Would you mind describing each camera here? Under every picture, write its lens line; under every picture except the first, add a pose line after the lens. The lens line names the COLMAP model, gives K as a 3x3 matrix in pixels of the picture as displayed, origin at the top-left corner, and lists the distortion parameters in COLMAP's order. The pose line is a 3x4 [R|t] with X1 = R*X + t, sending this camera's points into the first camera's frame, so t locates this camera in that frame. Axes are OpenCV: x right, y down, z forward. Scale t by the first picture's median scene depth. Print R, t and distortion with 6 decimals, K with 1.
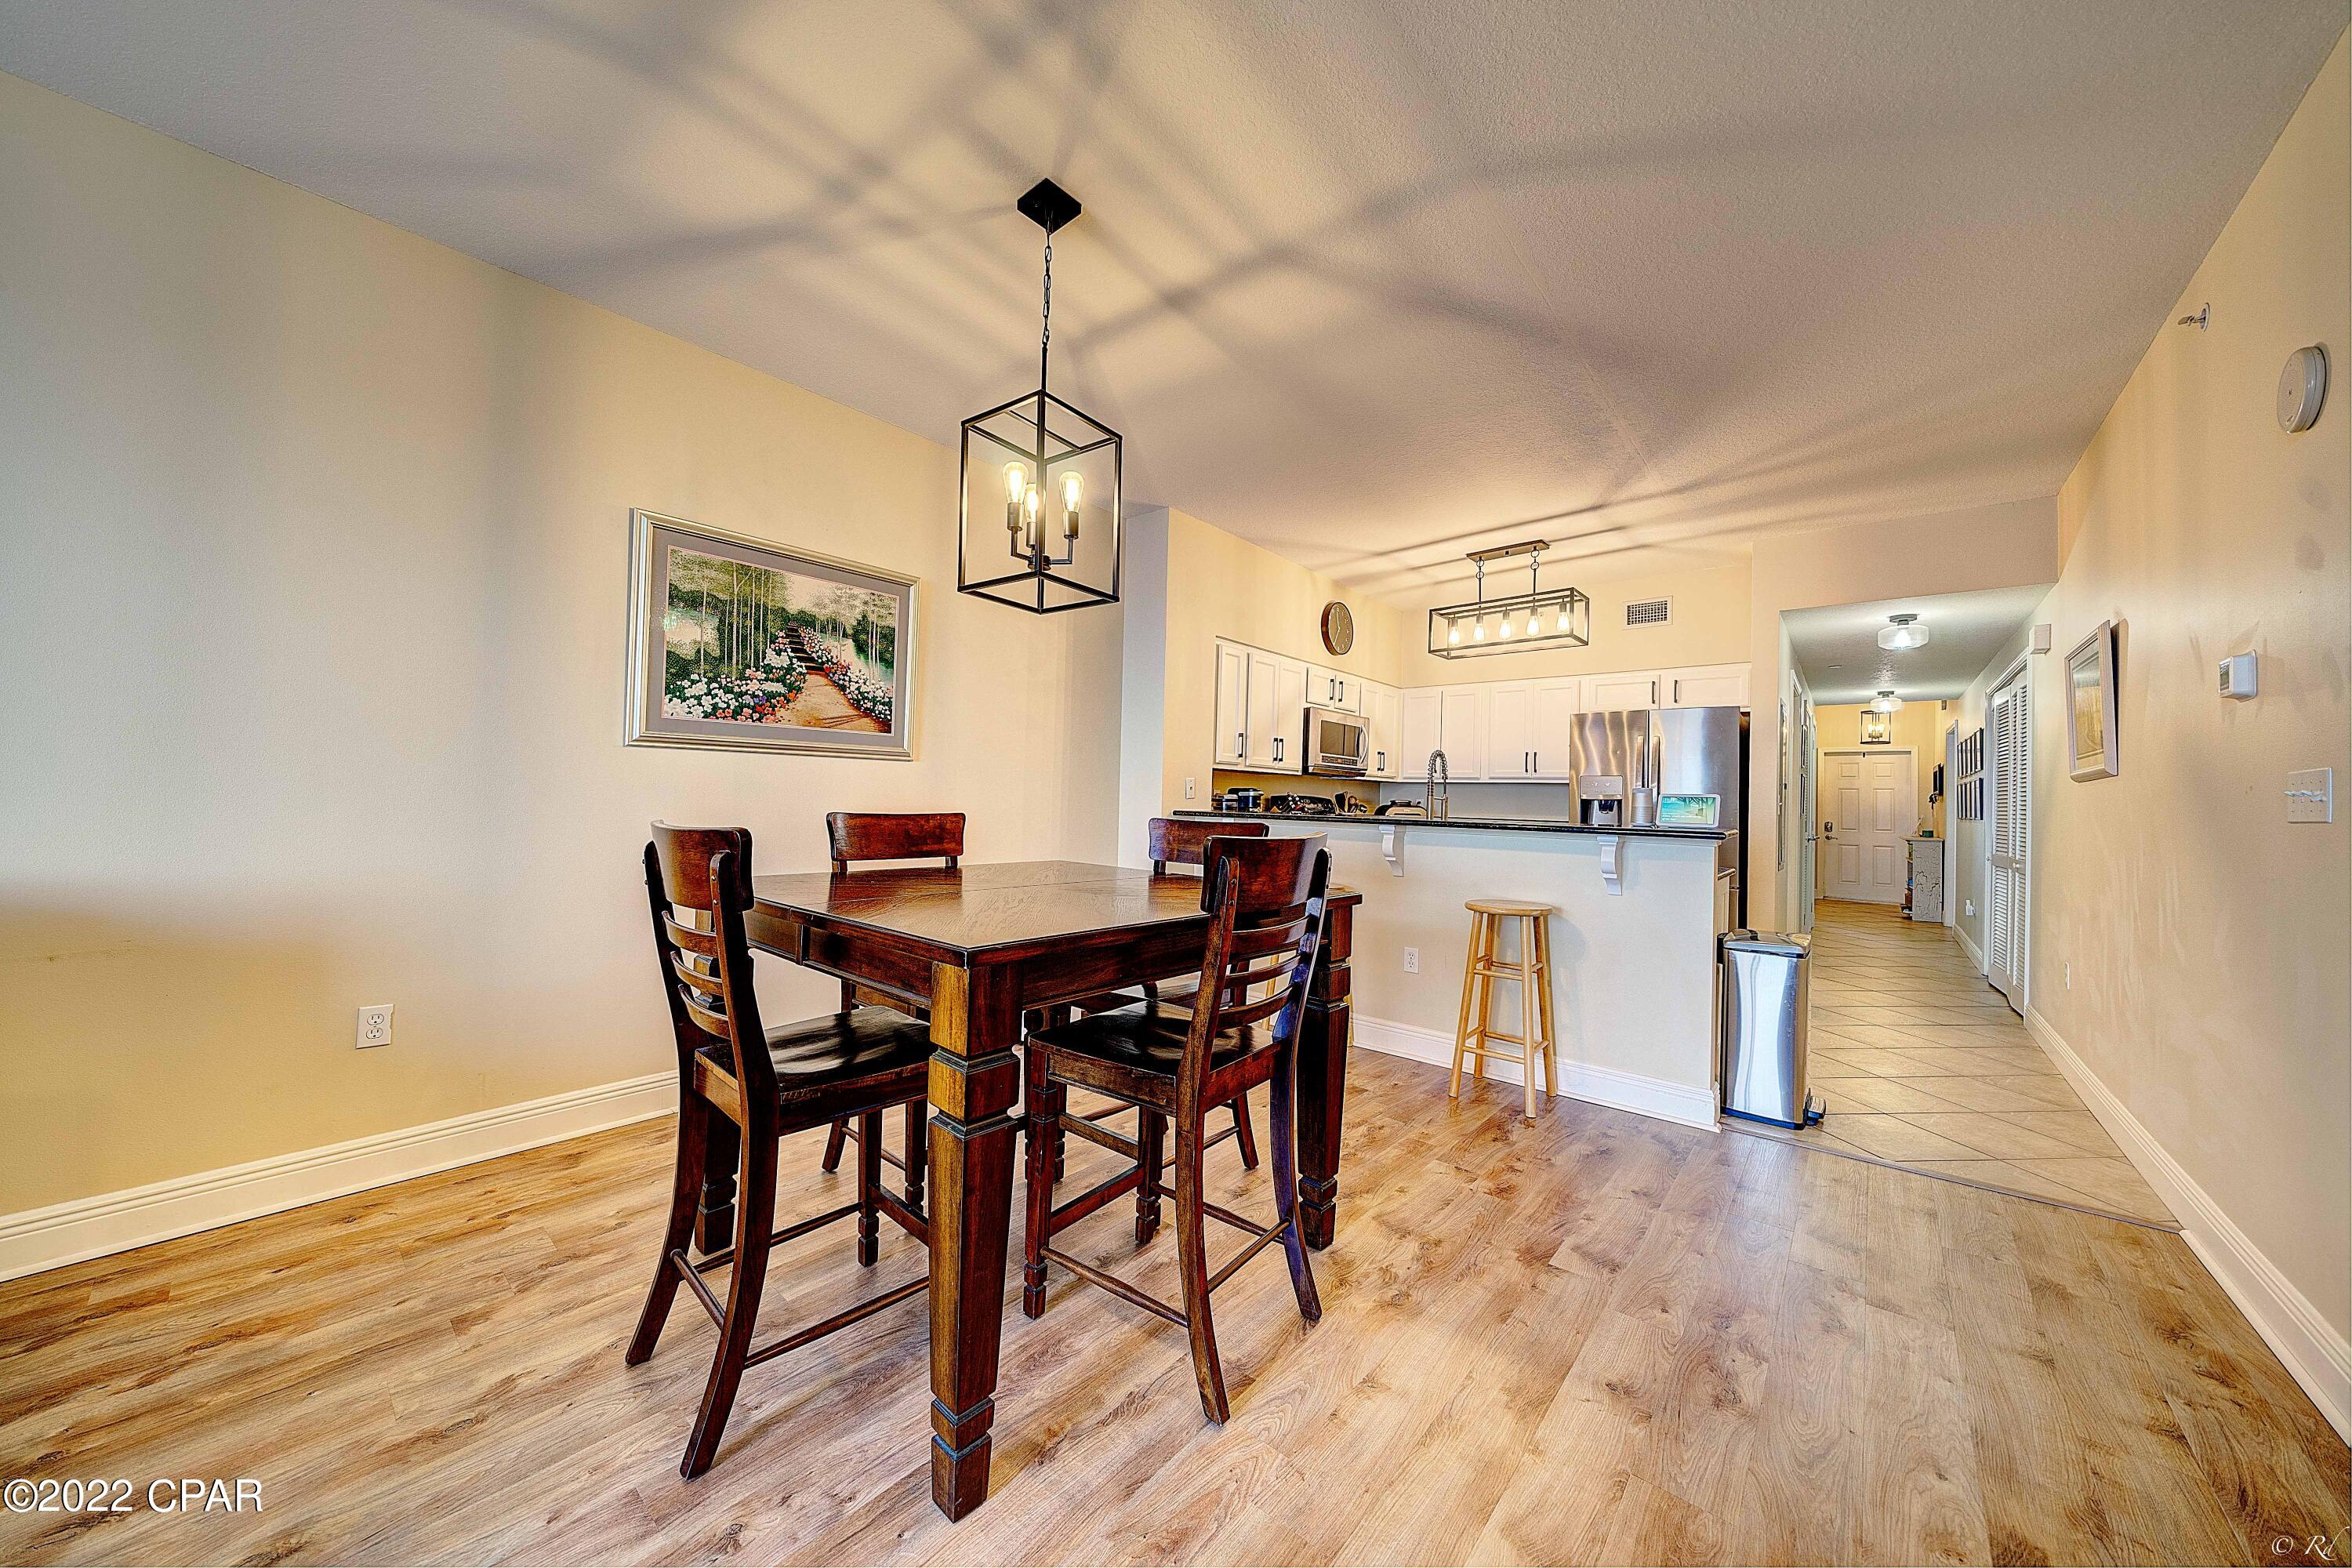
lens RADIAL K [[805.3, 0, 1178.0], [0, 805.3, 787.8], [0, 0, 1]] dist [-0.005130, -0.000550]
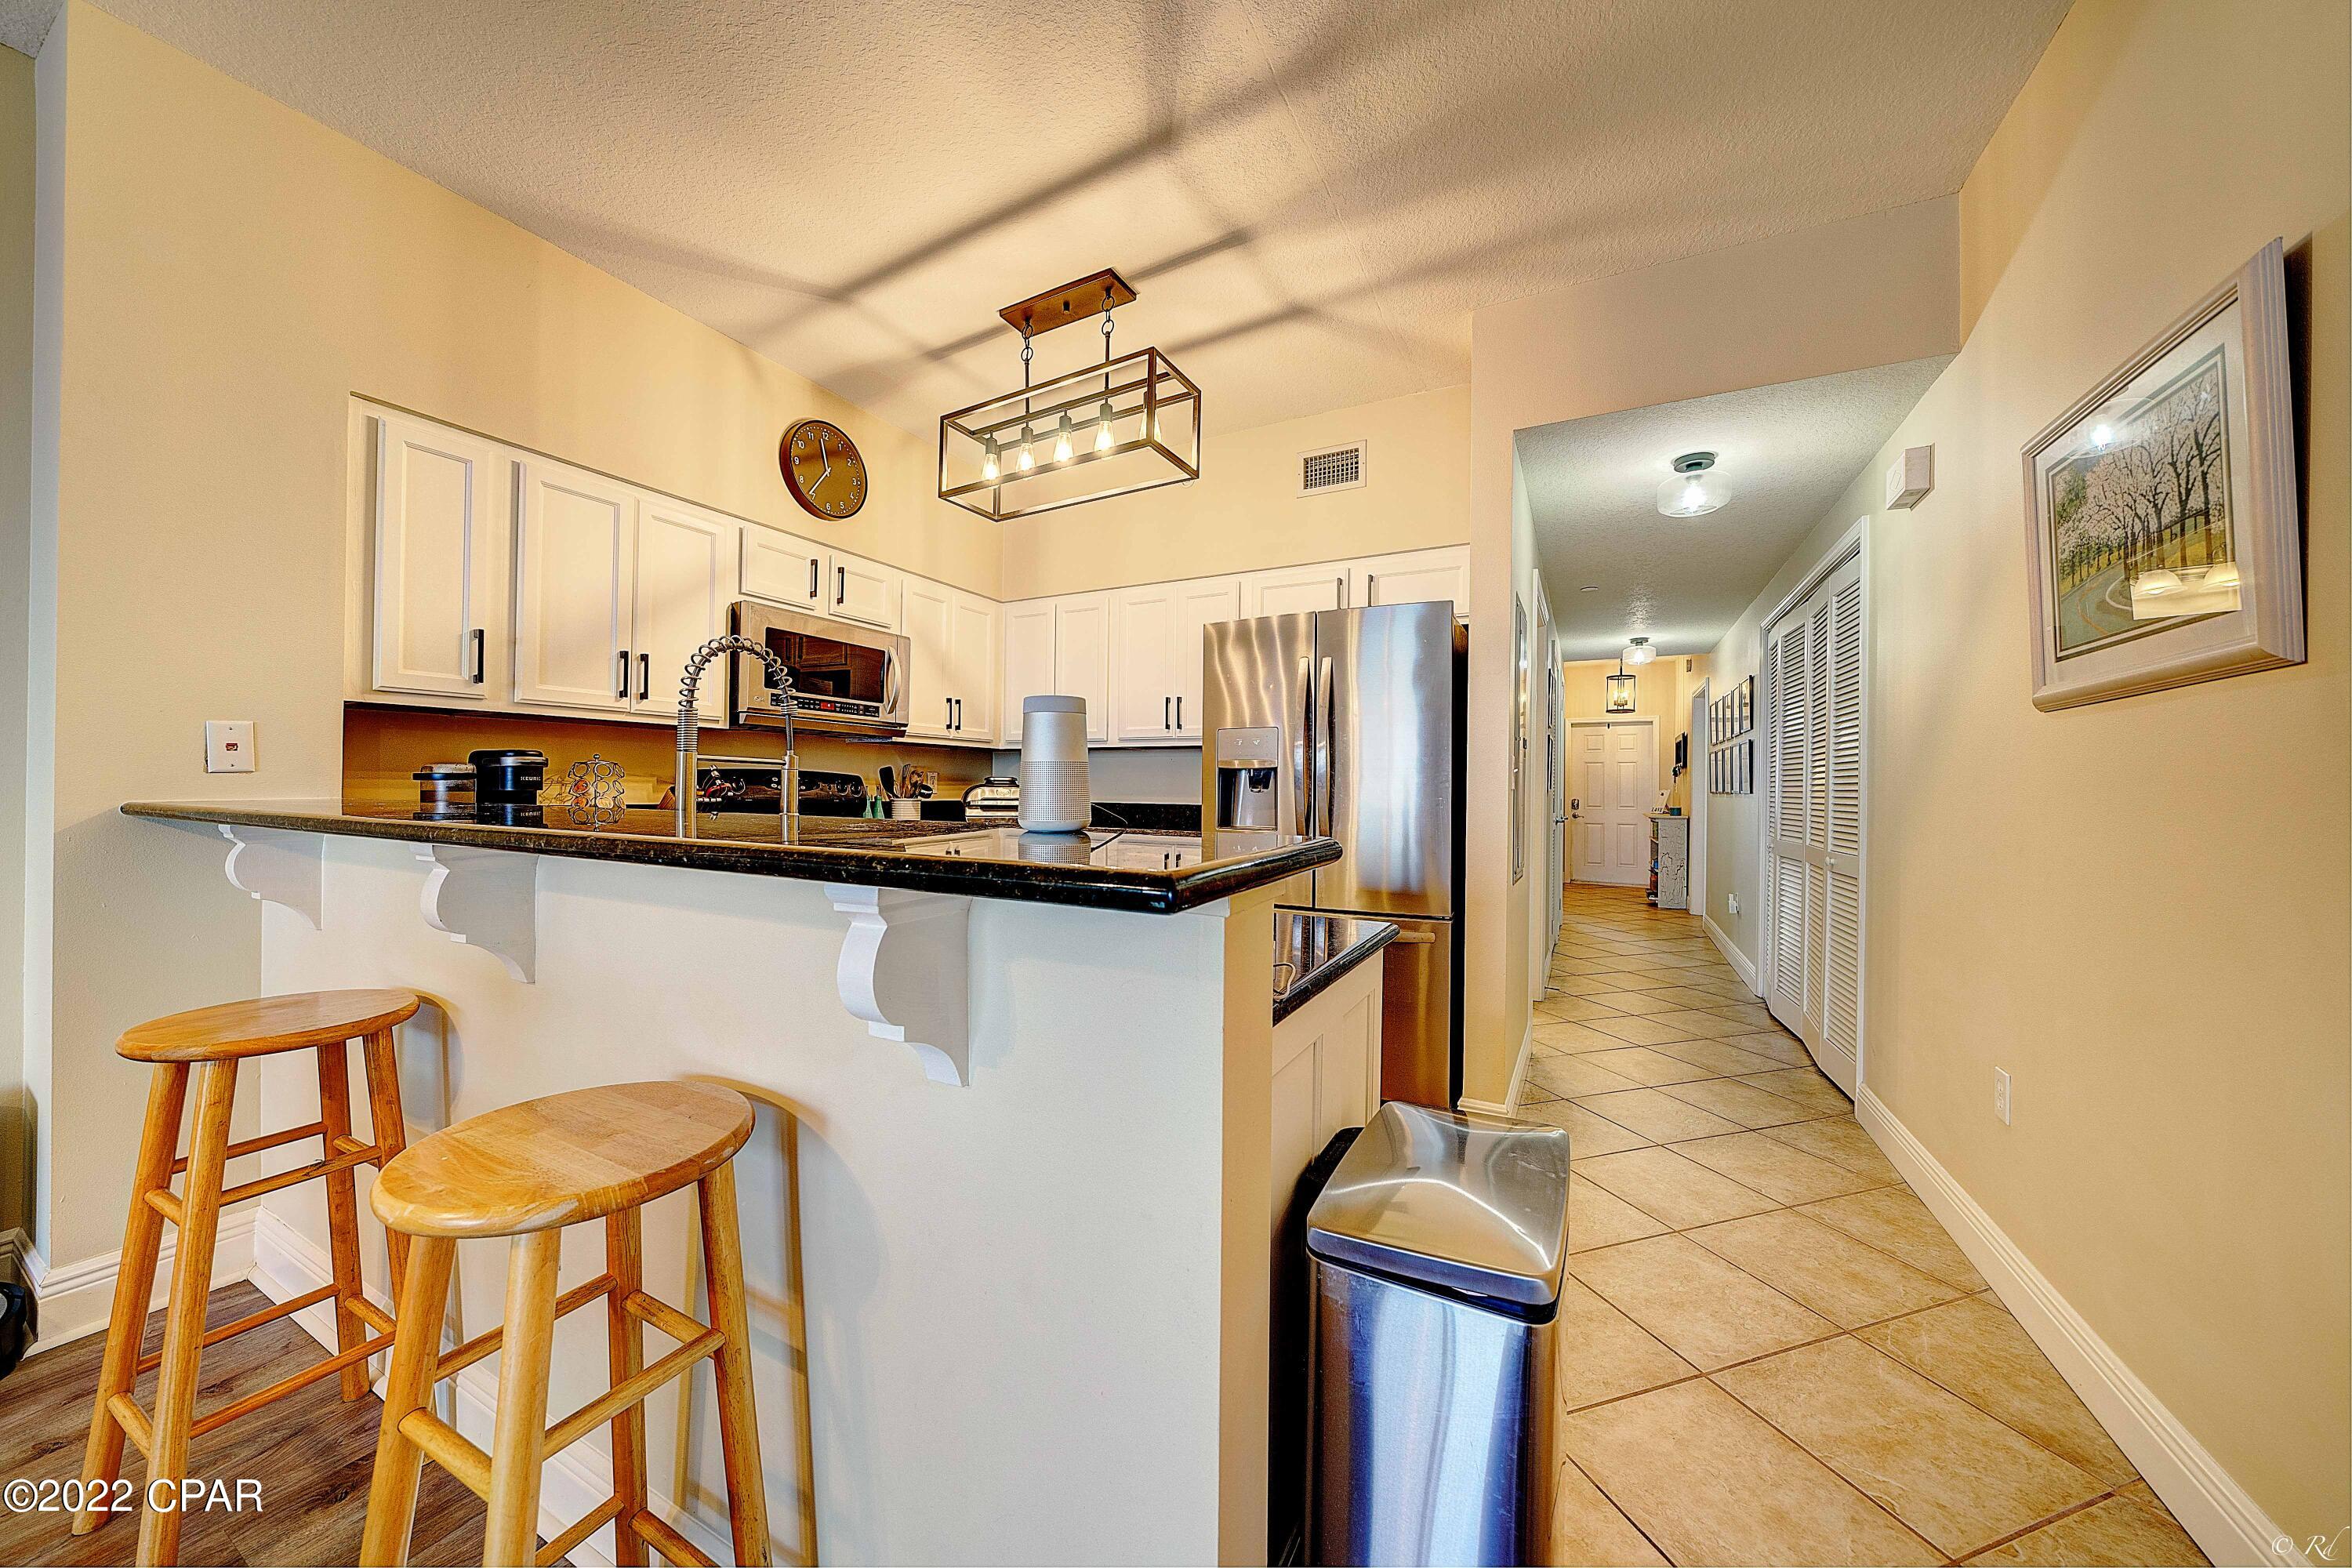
lens RADIAL K [[805.3, 0, 1174.8], [0, 805.3, 788.2], [0, 0, 1]] dist [-0.005130, -0.000550]
pose [[0.974991, -0.014014, 0.221801, 0.365709], [0.010085, 0.999772, 0.018838, 0.018410], [-0.222015, -0.016130, 0.974910, 0.468417]]
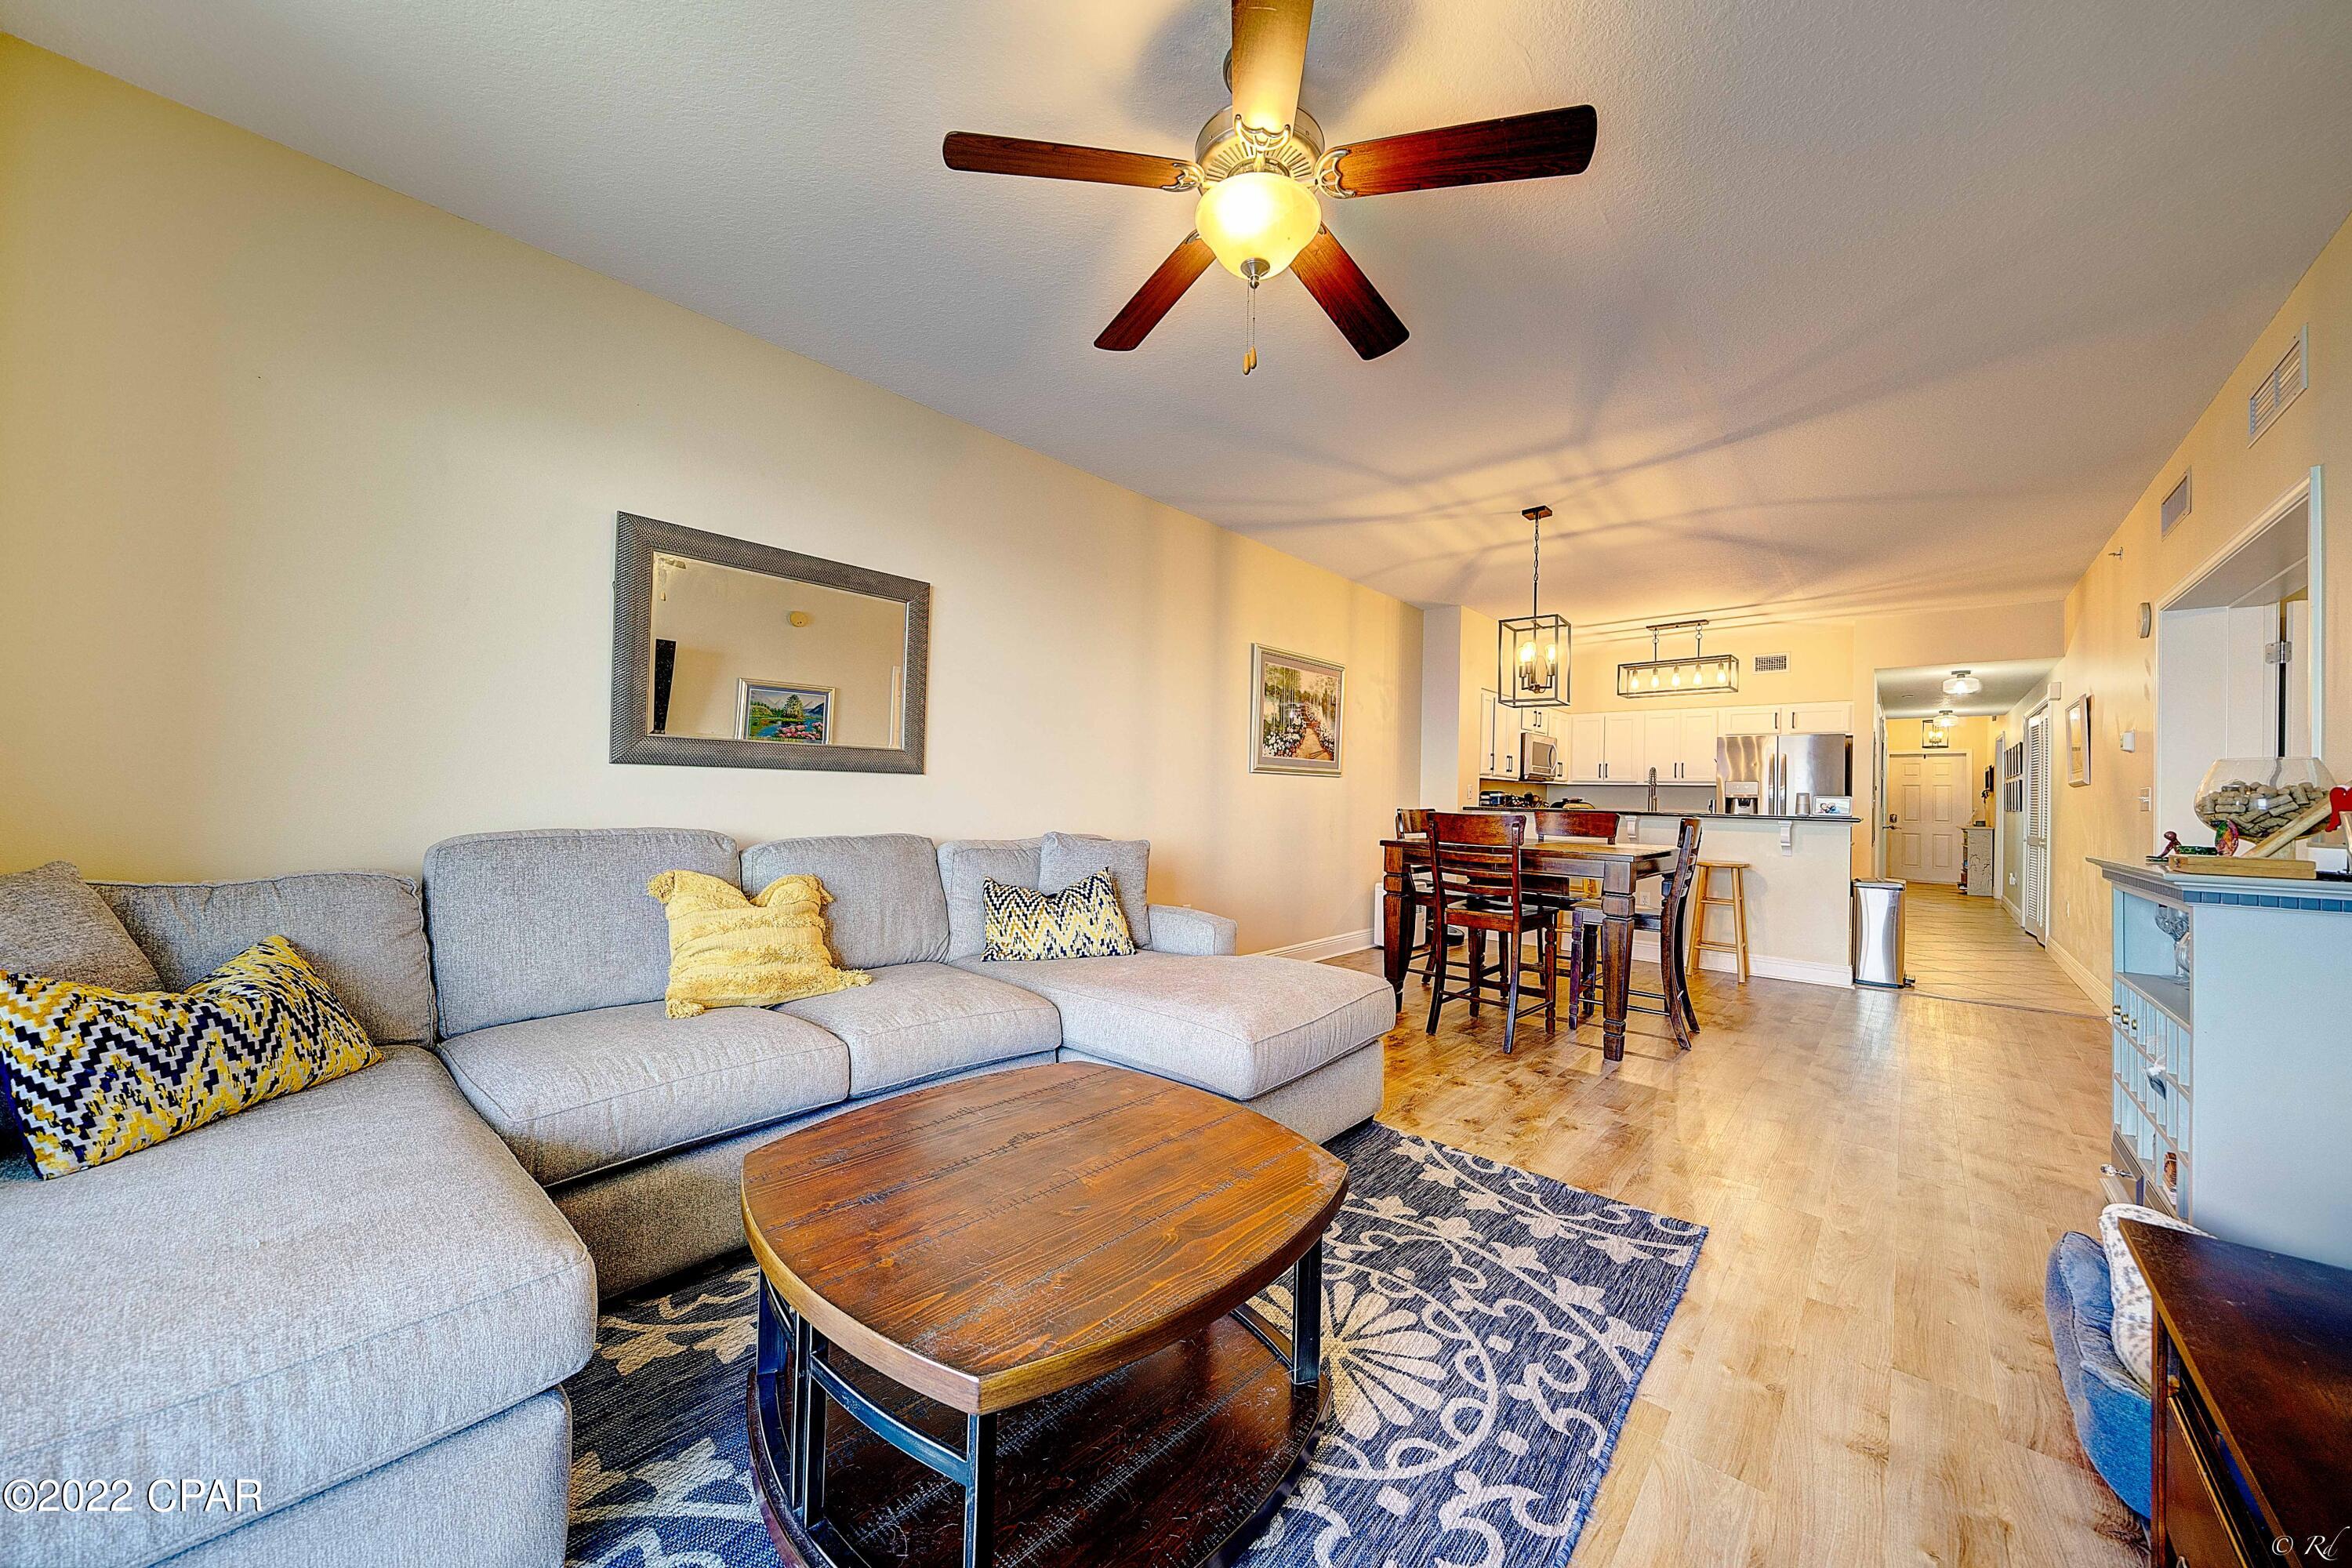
lens RADIAL K [[805.3, 0, 1184.0], [0, 805.3, 789.7], [0, 0, 1]] dist [-0.005130, -0.000550]
pose [[0.999455, -0.004360, -0.032722, -0.435374], [0.004604, 0.999962, 0.007393, -0.015326], [0.032689, -0.007540, 0.999437, -0.475654]]
